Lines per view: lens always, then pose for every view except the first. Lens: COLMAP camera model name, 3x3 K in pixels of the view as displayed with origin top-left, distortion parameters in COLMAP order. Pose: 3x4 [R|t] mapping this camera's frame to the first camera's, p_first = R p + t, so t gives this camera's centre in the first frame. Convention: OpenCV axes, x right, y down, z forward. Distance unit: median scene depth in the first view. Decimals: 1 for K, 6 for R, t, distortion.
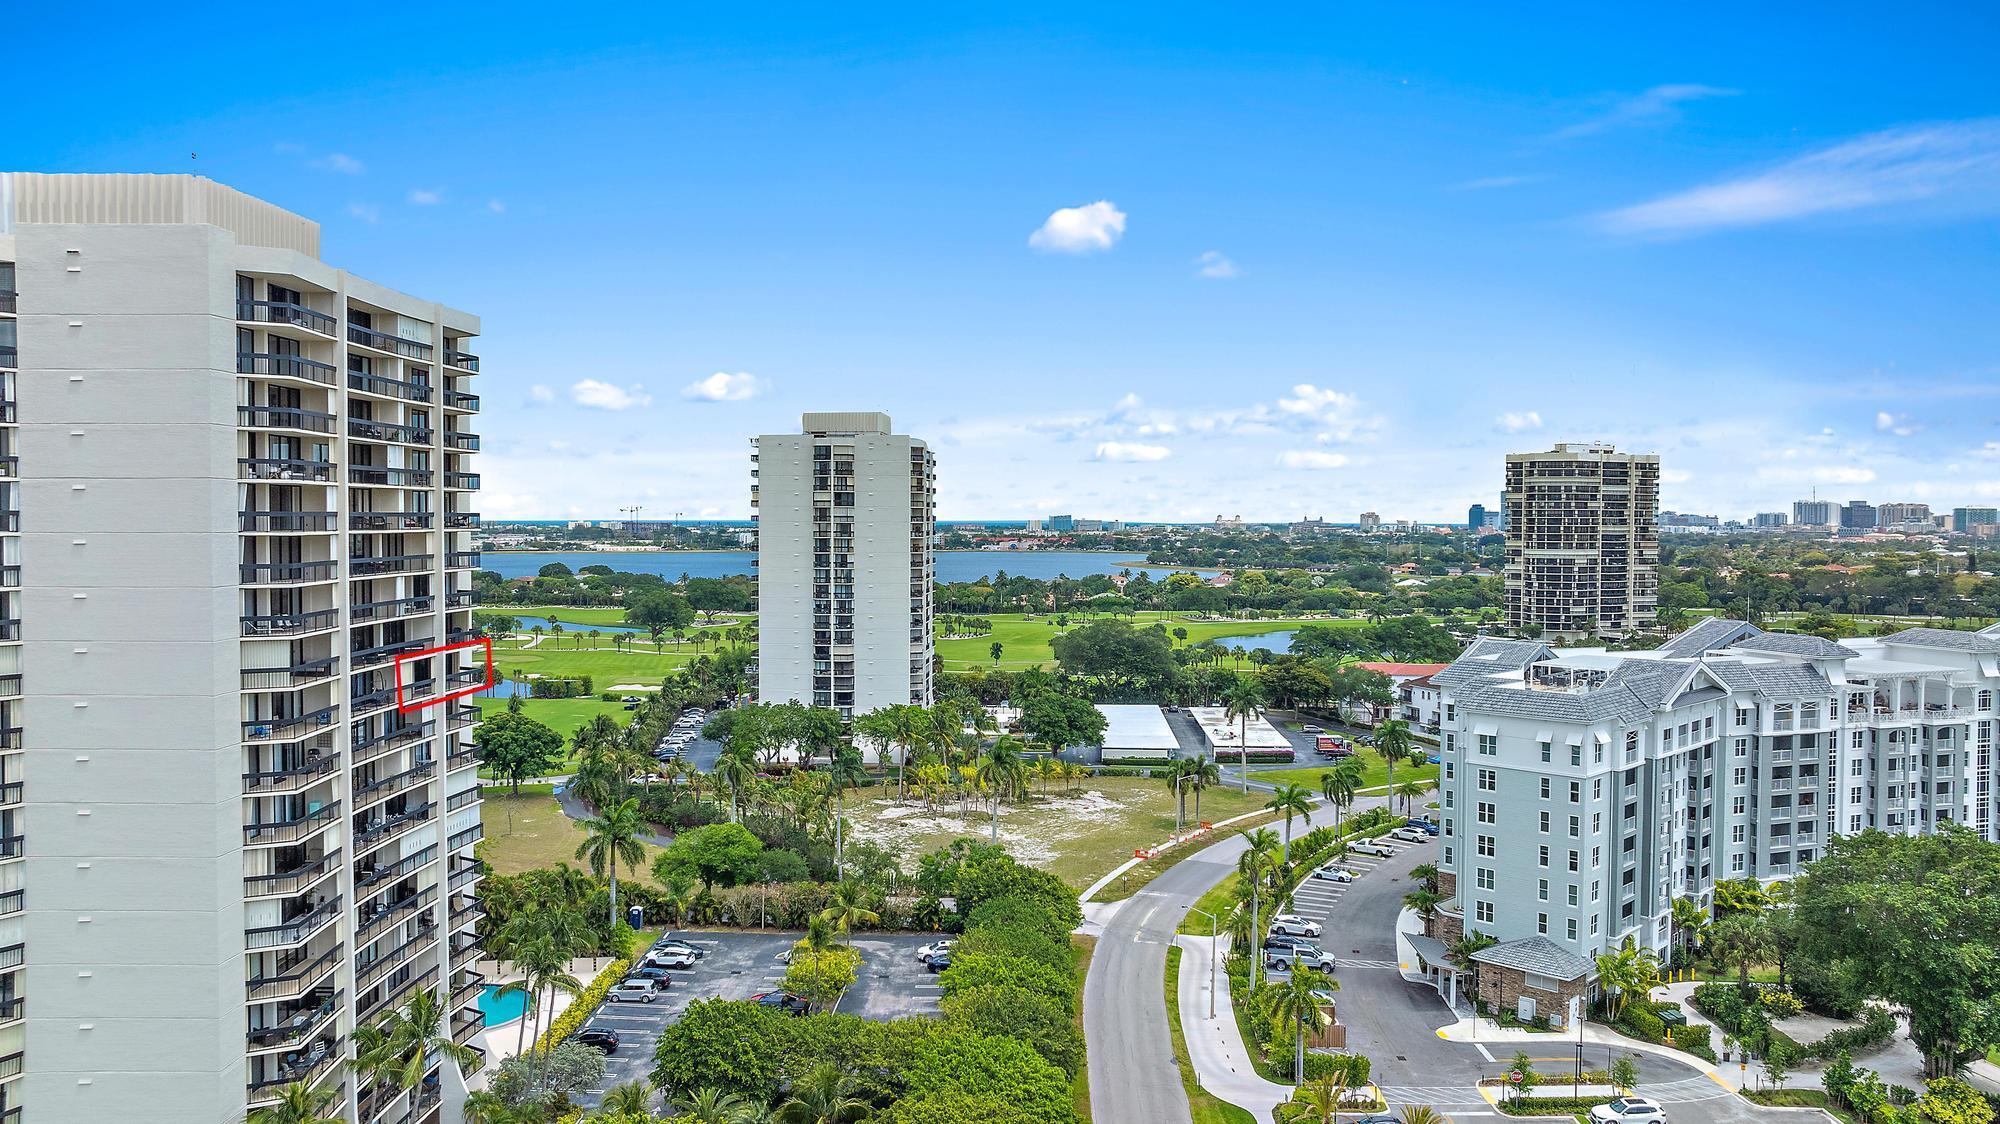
lens RADIAL K [[1428.2, 0, 986.9], [0, 1428.2, 573.7], [0, 0, 1]] dist [-0.022710, -0.009242]
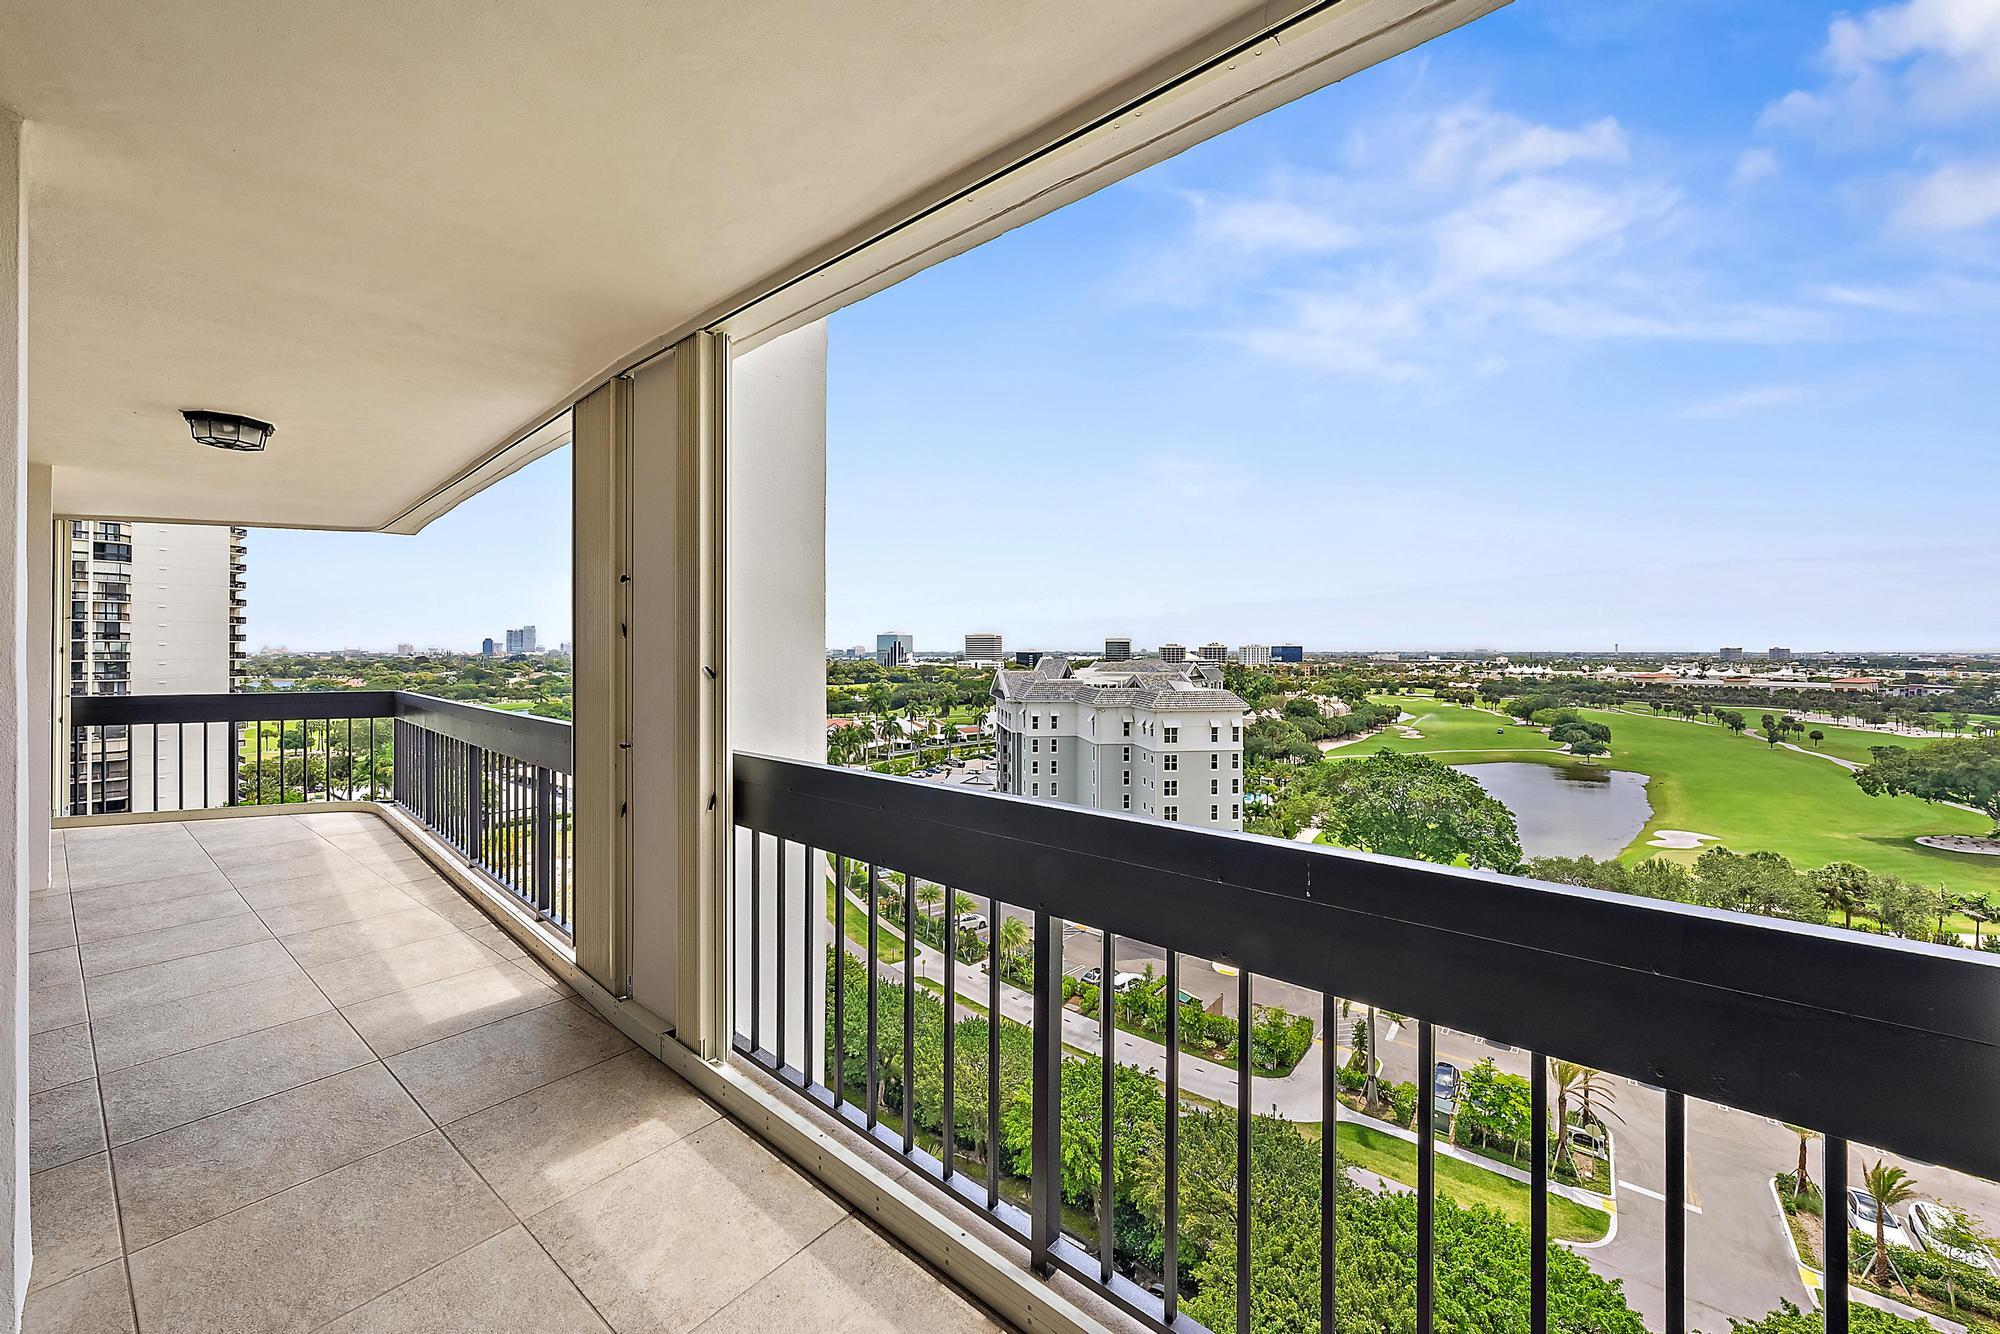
lens RADIAL K [[750.0, 0, 992.7], [0, 750.0, 647.8], [0, 0, 1]] dist [-0.001421, -0.000552]
pose [[0.582810, 0.001407, 0.812607, -0.155893], [0.033100, 0.999127, -0.025470, 0.027214], [-0.811934, 0.041741, 0.582255, 0.379778]]
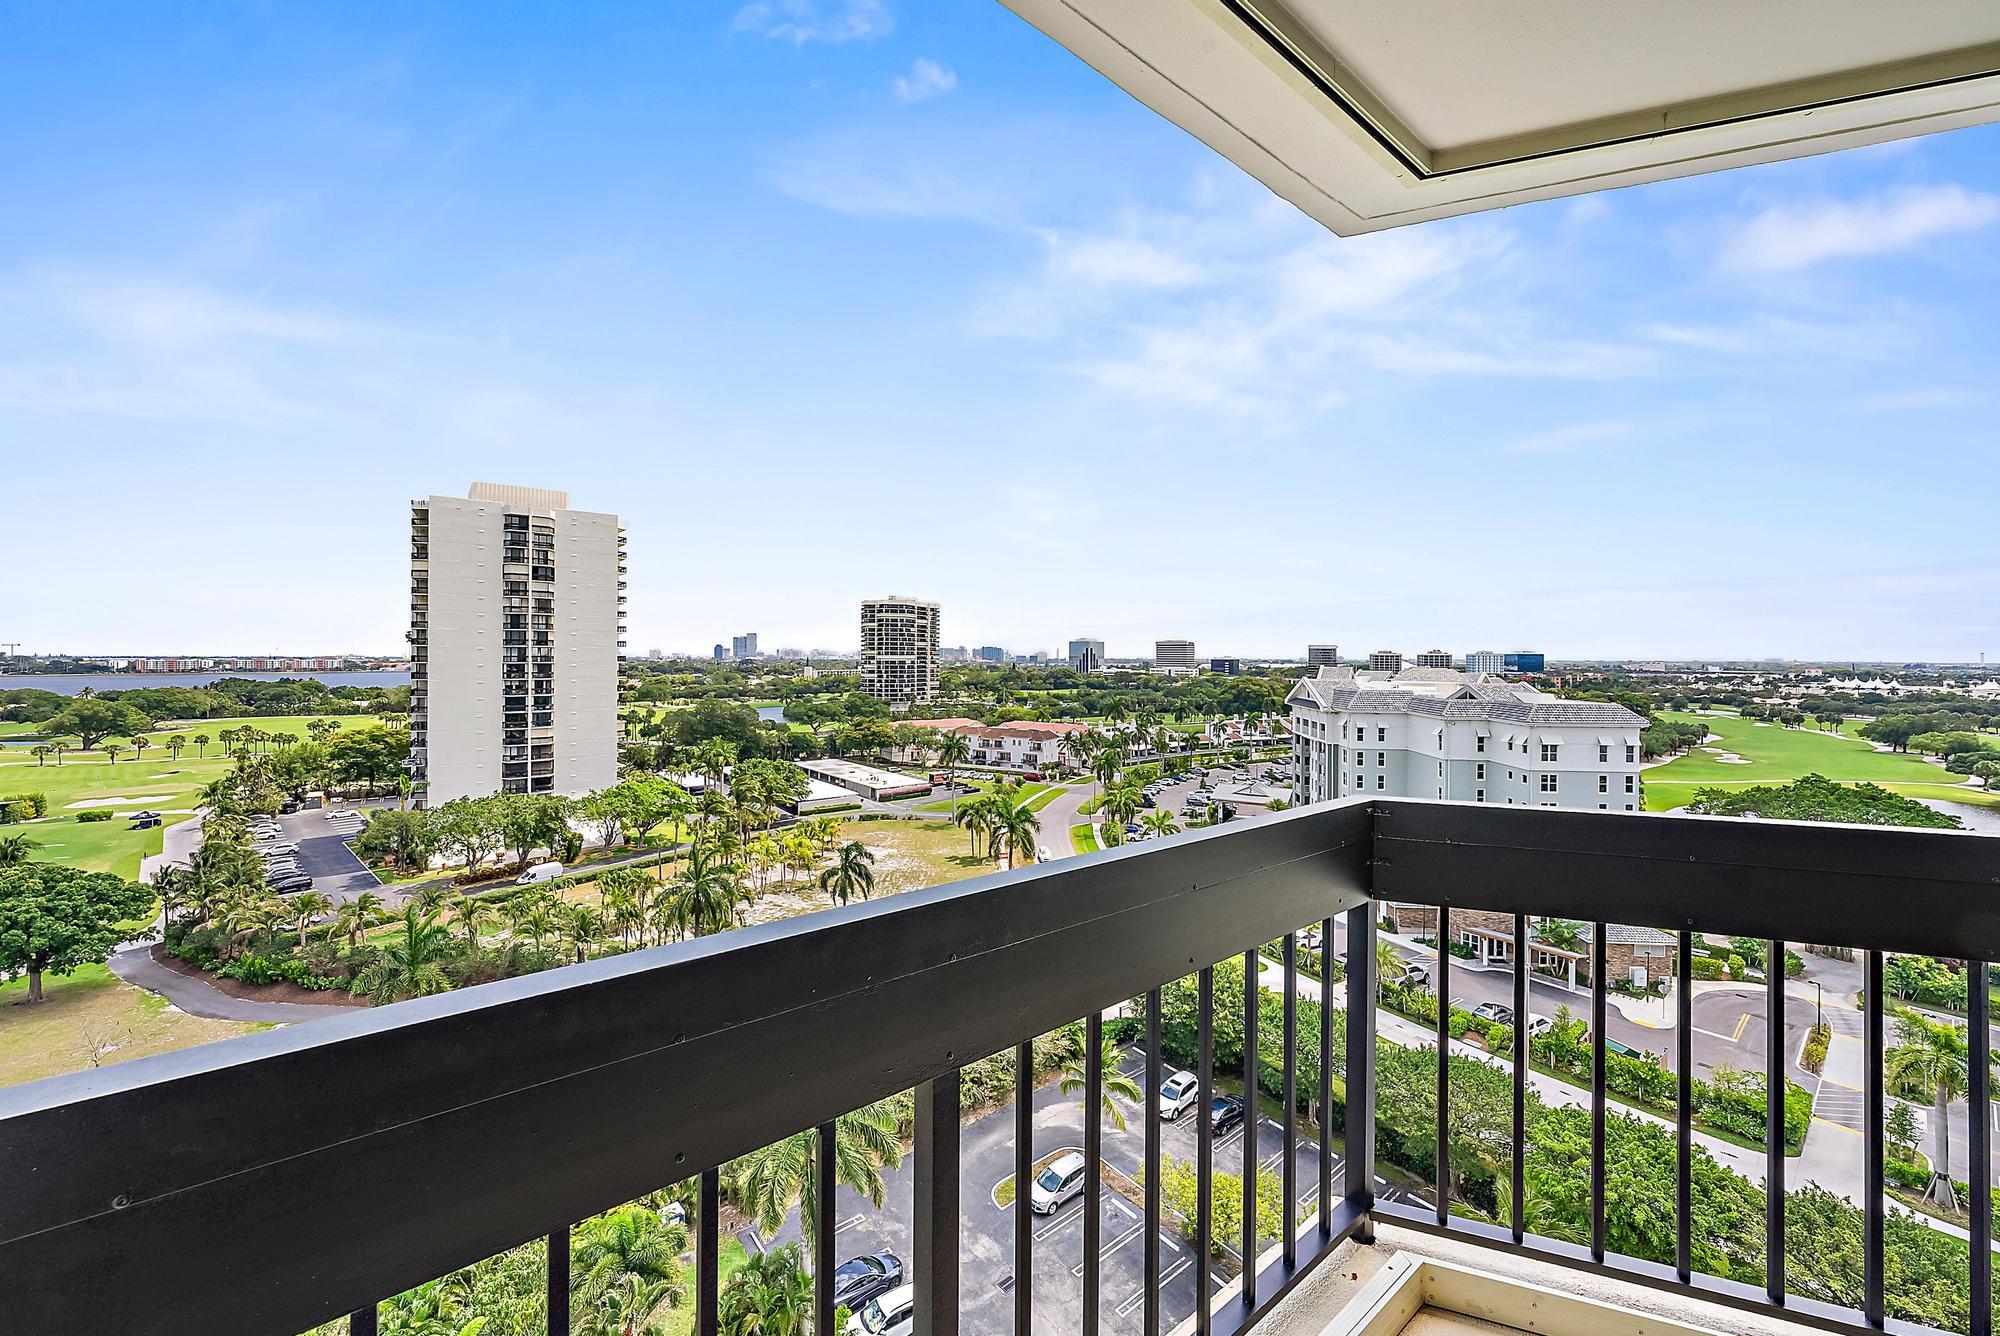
lens RADIAL K [[750.0, 0, 998.6], [0, 750.0, 657.5], [0, 0, 1]] dist [-0.001421, -0.000552]
pose [[0.752136, 0.000827, 0.659007, -0.206712], [0.022816, 0.999367, -0.027294, 0.024987], [-0.658613, 0.035564, 0.751641, 0.432785]]
